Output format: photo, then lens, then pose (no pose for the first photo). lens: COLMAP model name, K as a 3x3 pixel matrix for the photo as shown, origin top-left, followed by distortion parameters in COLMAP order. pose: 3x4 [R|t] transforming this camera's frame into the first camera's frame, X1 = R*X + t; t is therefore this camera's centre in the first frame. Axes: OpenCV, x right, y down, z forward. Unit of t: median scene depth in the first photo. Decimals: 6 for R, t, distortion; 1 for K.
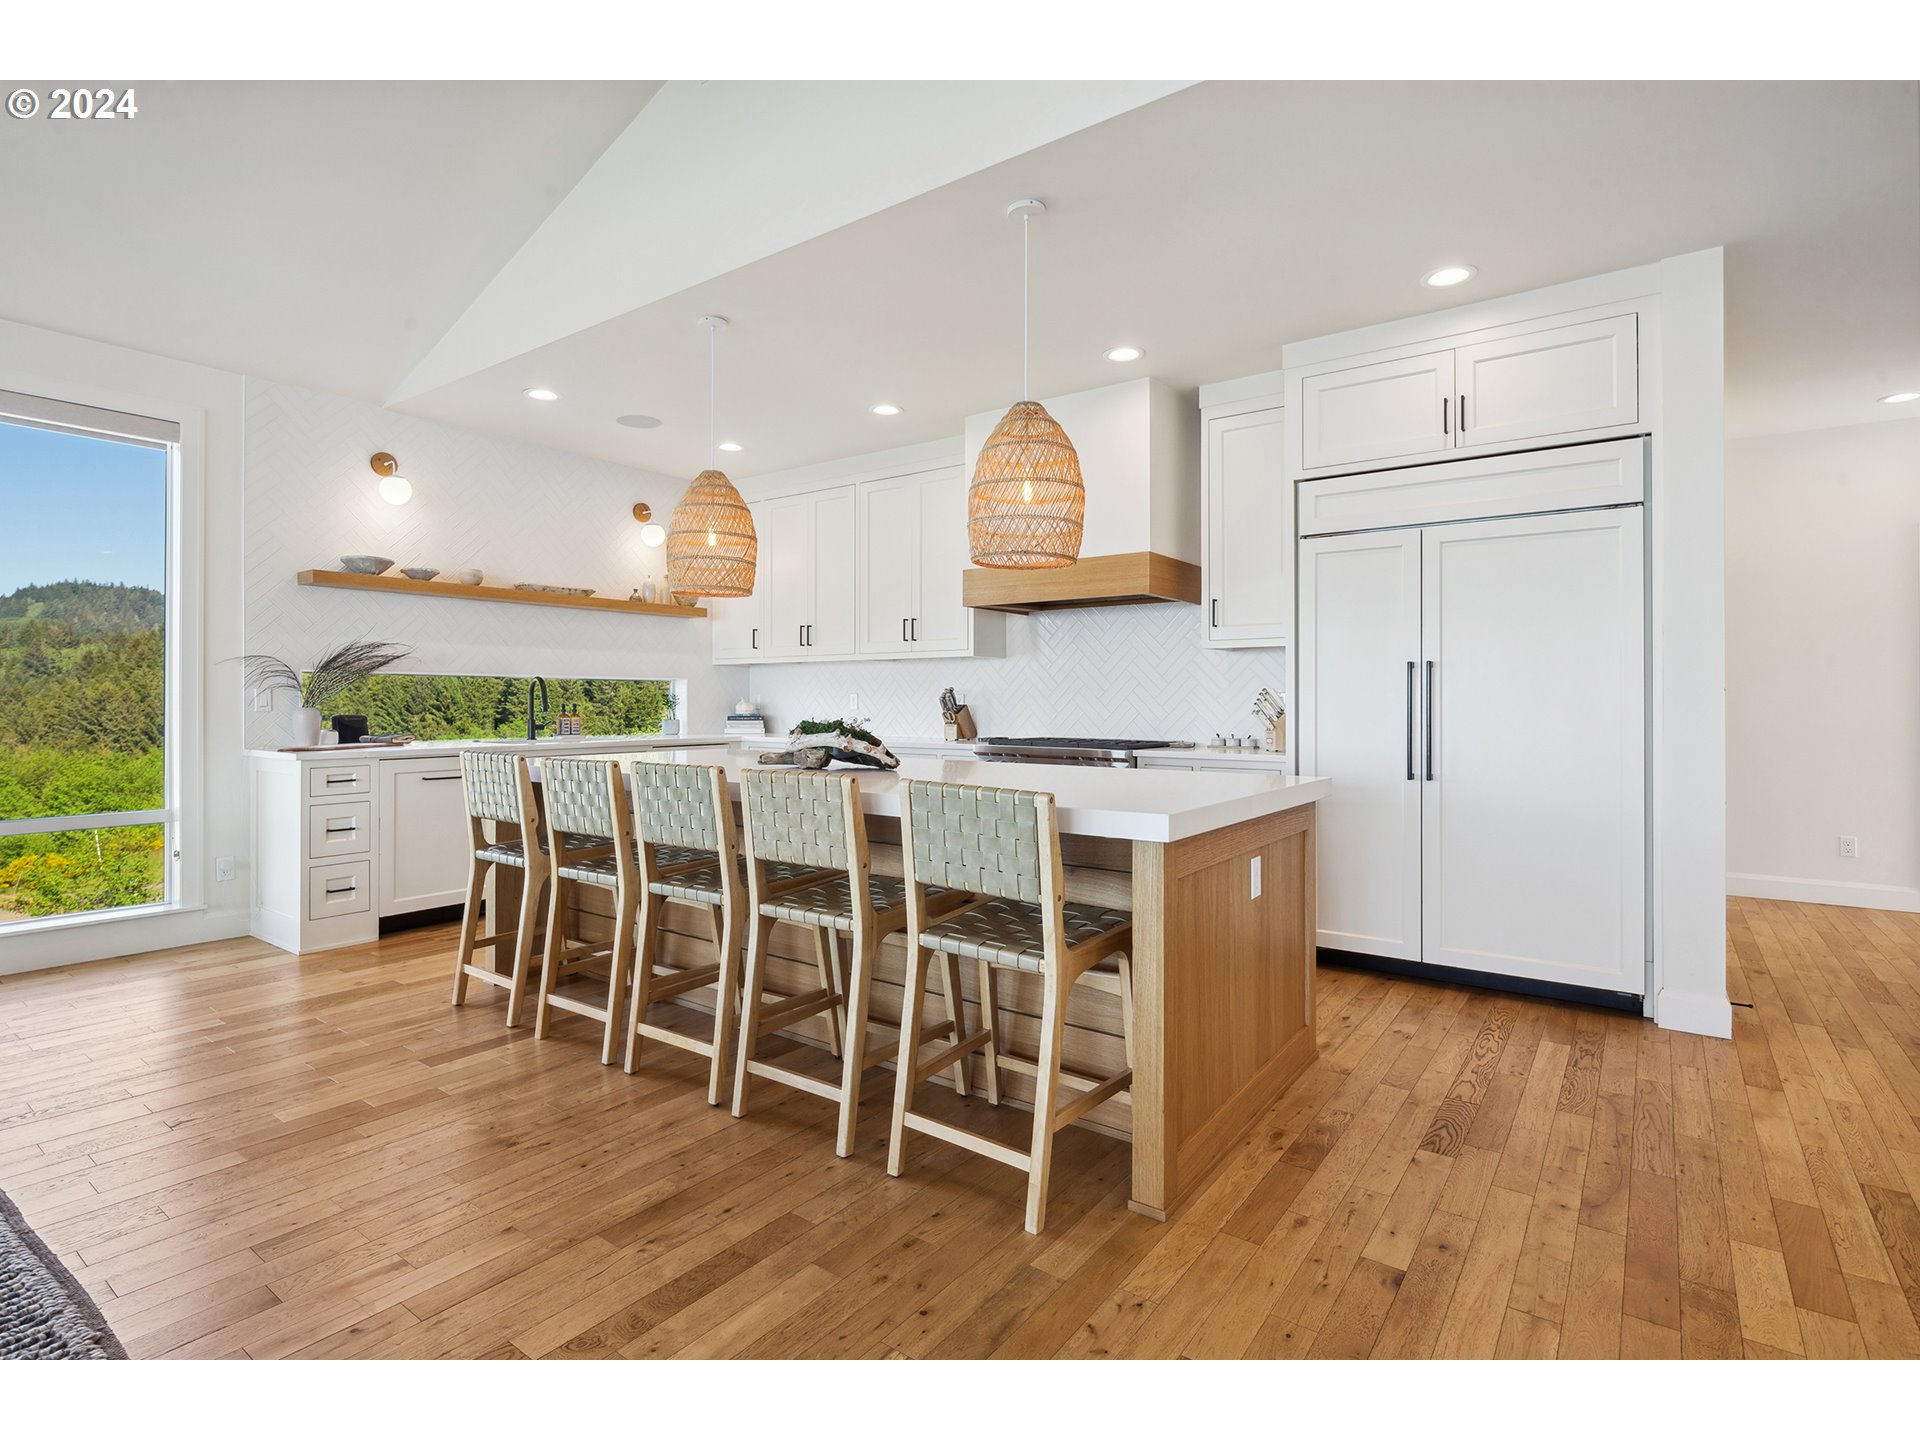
lens RADIAL K [[950.7, 0, 960.0], [0, 950.7, 720.0], [0, 0, 1]] dist [0.001291, -0.000470]
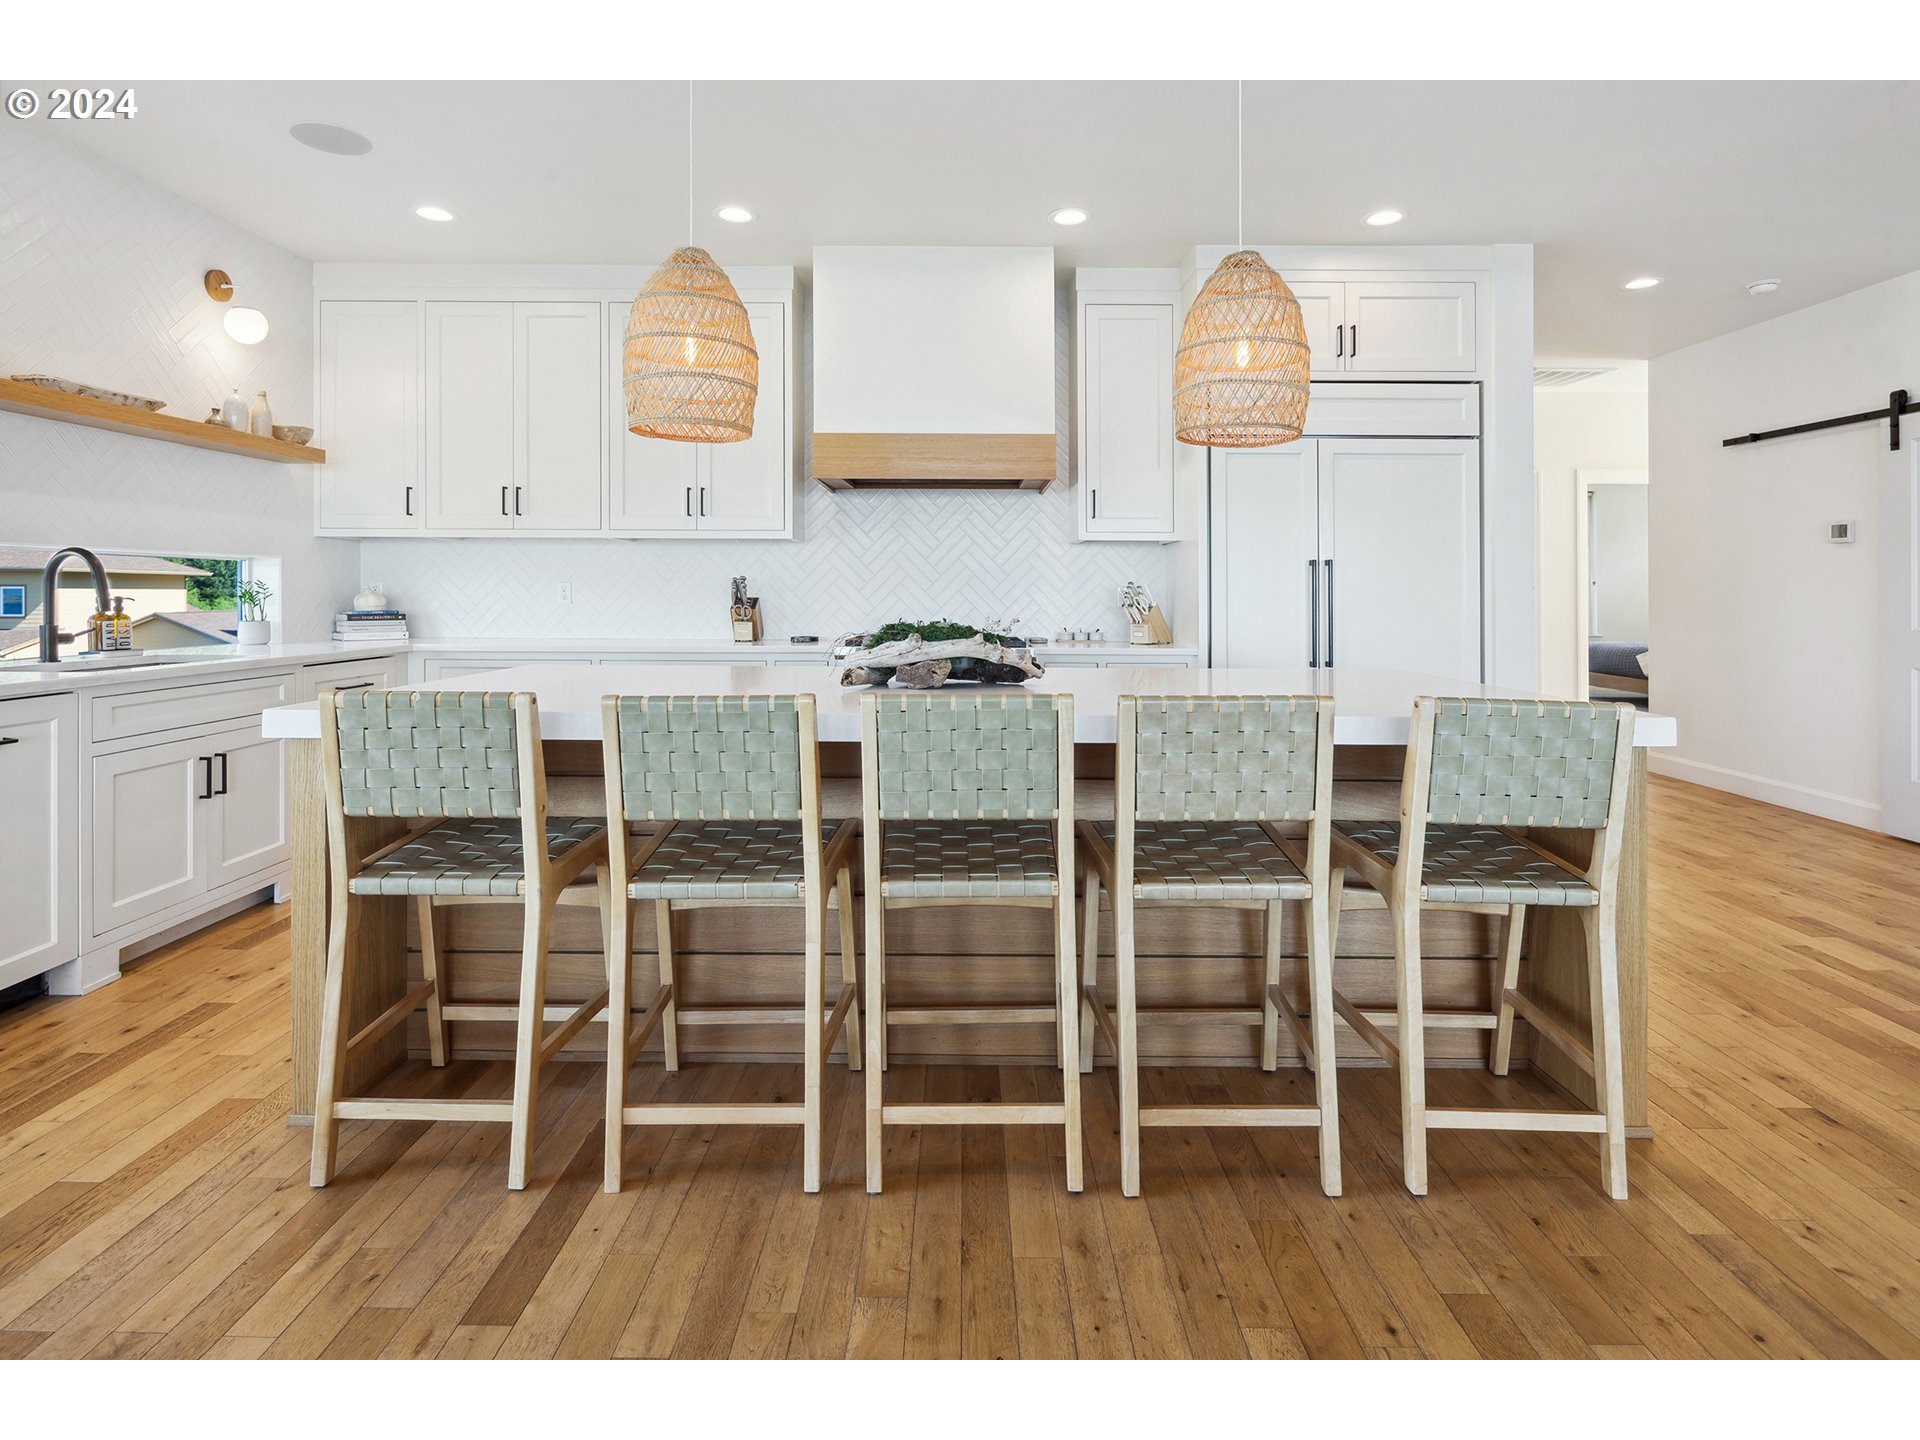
lens RADIAL K [[941.1, 0, 959.8], [0, 941.1, 634.6], [0, 0, 1]] dist [-0.003117, 0.000309]
pose [[0.807625, -0.022757, 0.589257, -0.375595], [0.007532, 0.999572, 0.028281, -0.006442], [-0.589648, -0.018402, 0.807451, 0.270760]]
